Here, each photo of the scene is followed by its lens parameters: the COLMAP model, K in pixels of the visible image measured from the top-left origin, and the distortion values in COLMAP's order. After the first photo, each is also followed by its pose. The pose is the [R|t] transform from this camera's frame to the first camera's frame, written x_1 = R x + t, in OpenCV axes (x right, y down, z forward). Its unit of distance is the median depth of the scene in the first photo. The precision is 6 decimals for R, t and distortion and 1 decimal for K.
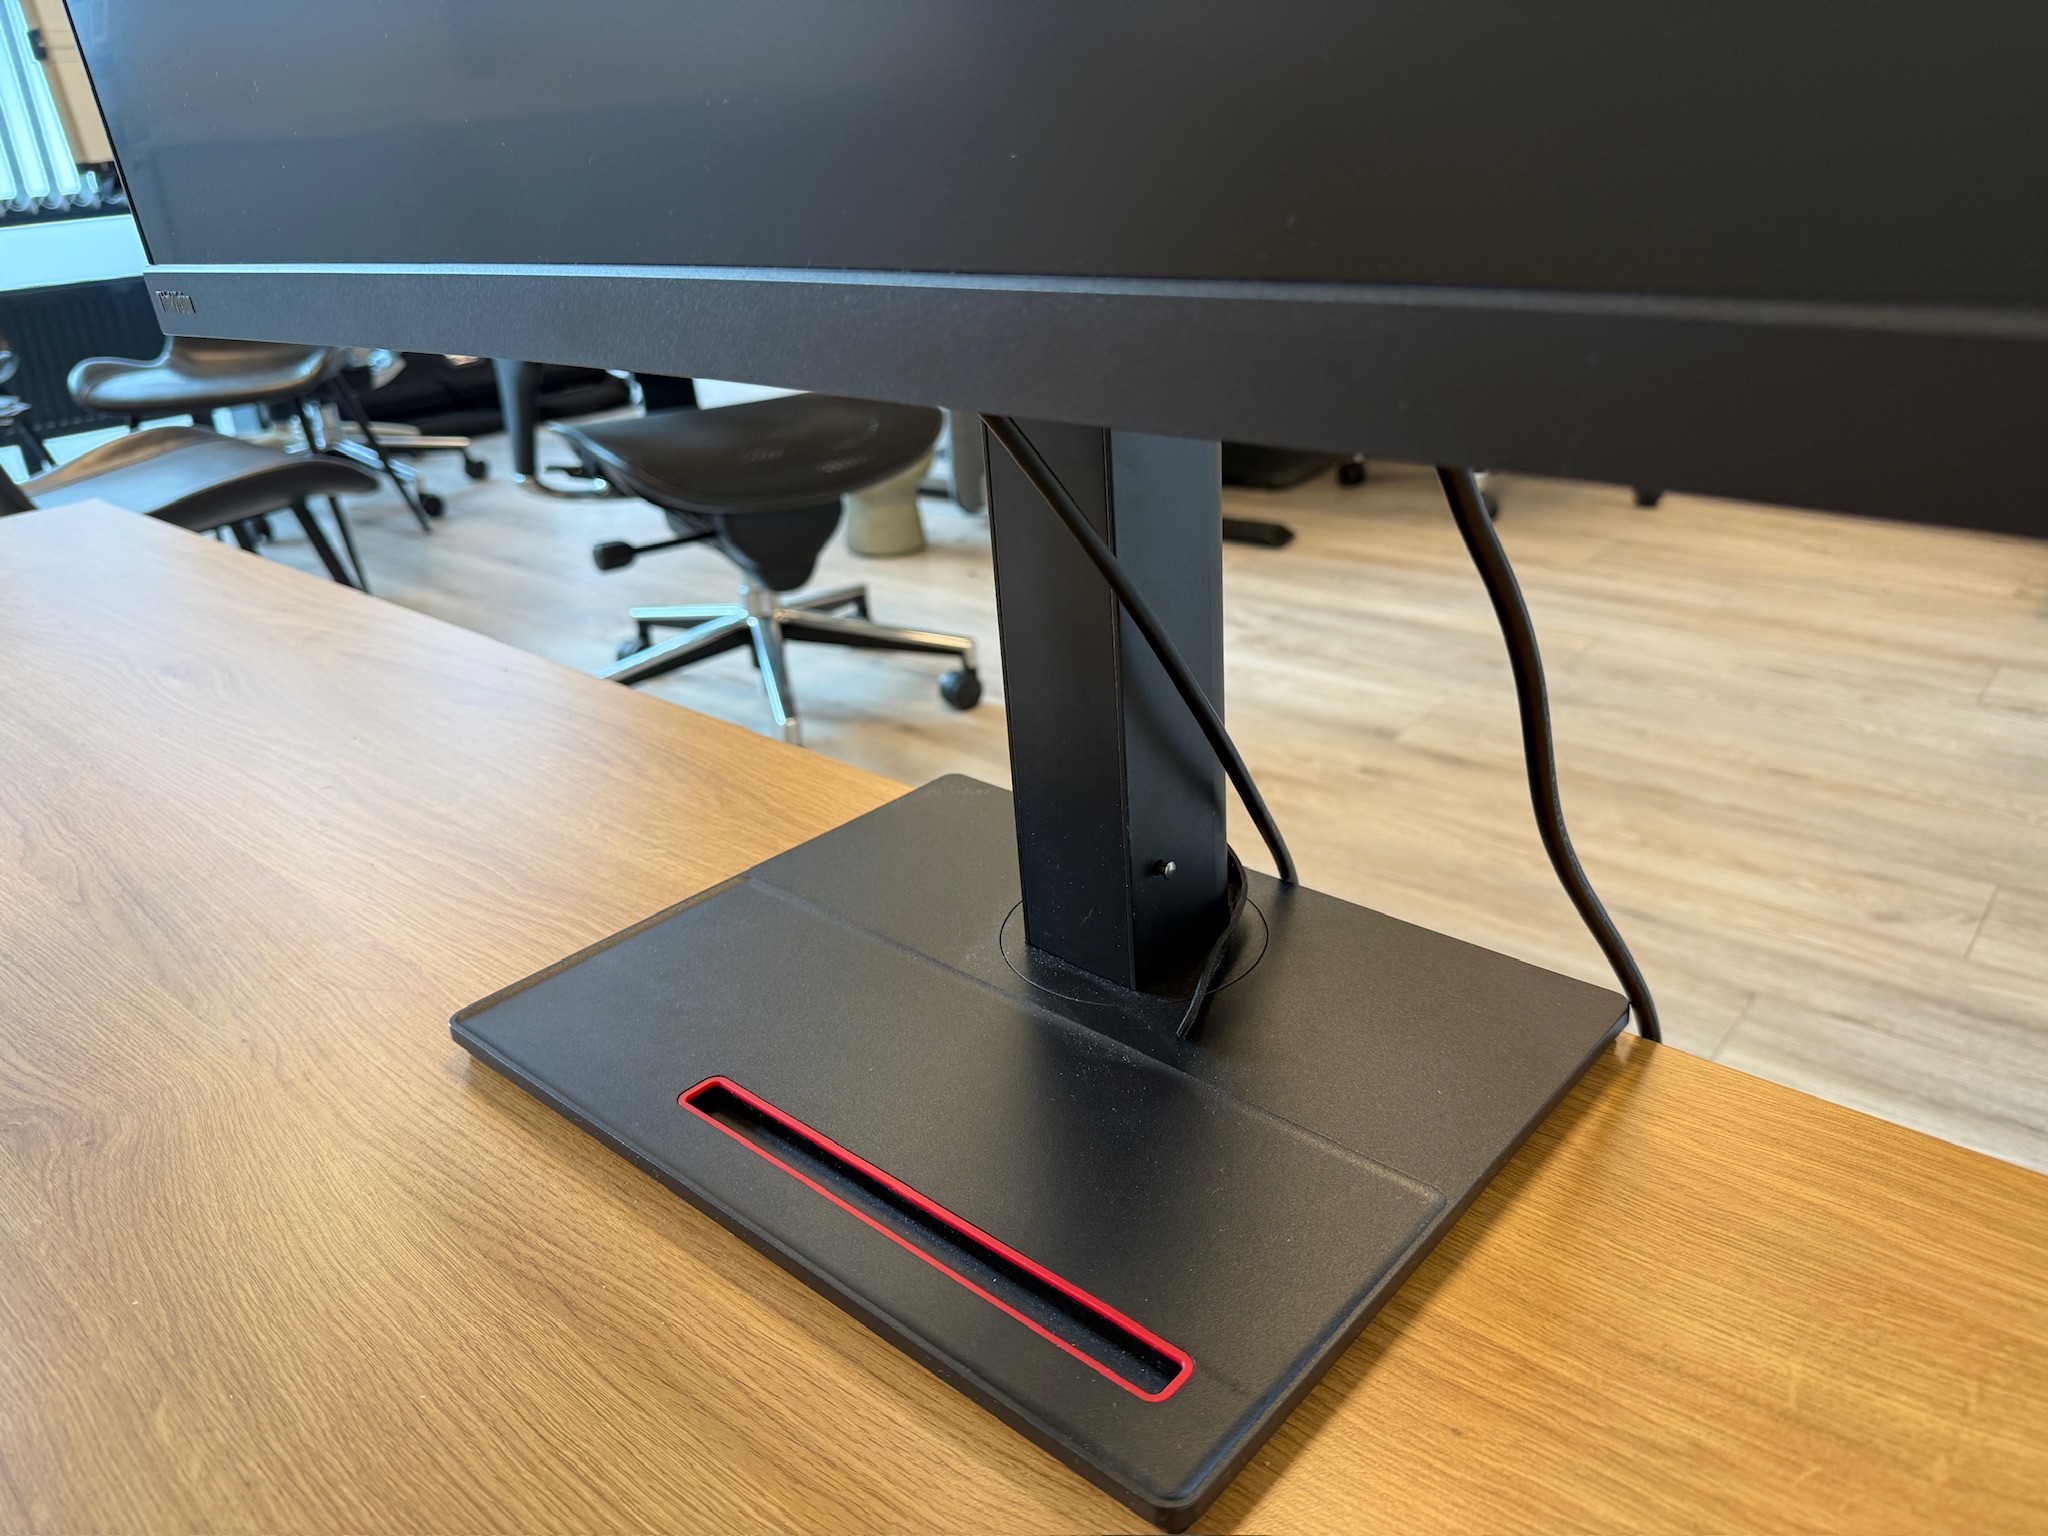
lens RADIAL K [[1403.9, 0, 1024.0], [0, 1403.9, 768.0], [0, 0, 1]] dist [0.068131, -0.115679]
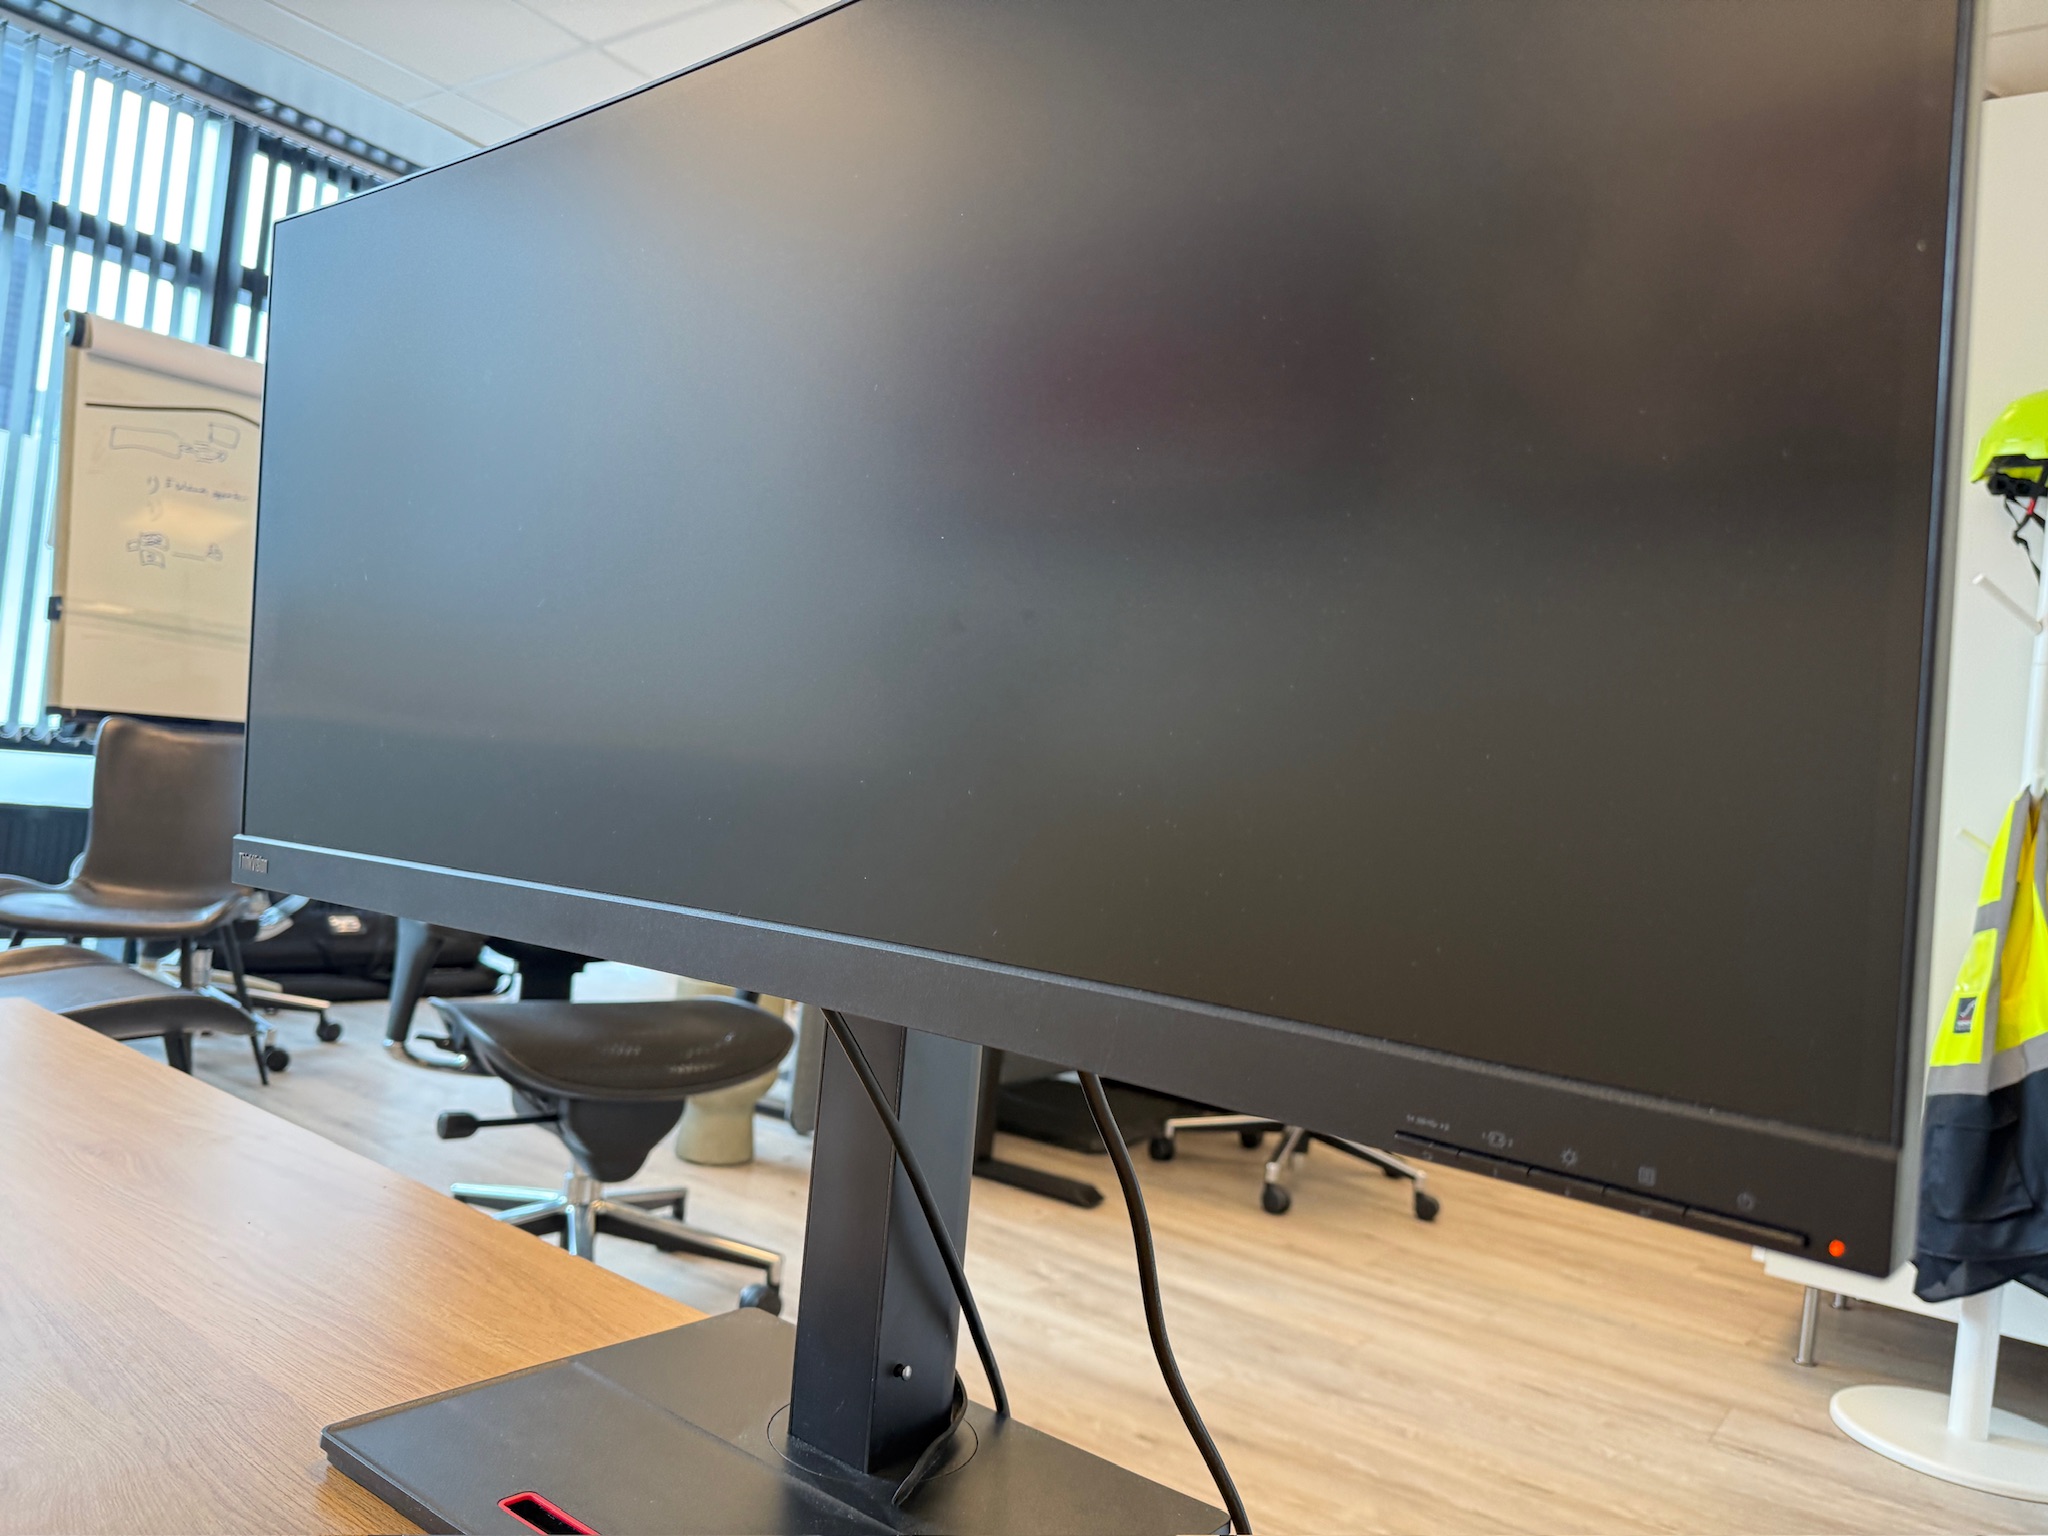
lens RADIAL K [[1403.9, 0, 1024.0], [0, 1403.9, 768.0], [0, 0, 1]] dist [0.068131, -0.115679]
pose [[0.984898, 0.156086, 0.074921, 0.005534], [-0.107121, 0.889320, -0.444562, 0.035234], [-0.136018, 0.429823, 0.892609, -0.109765]]
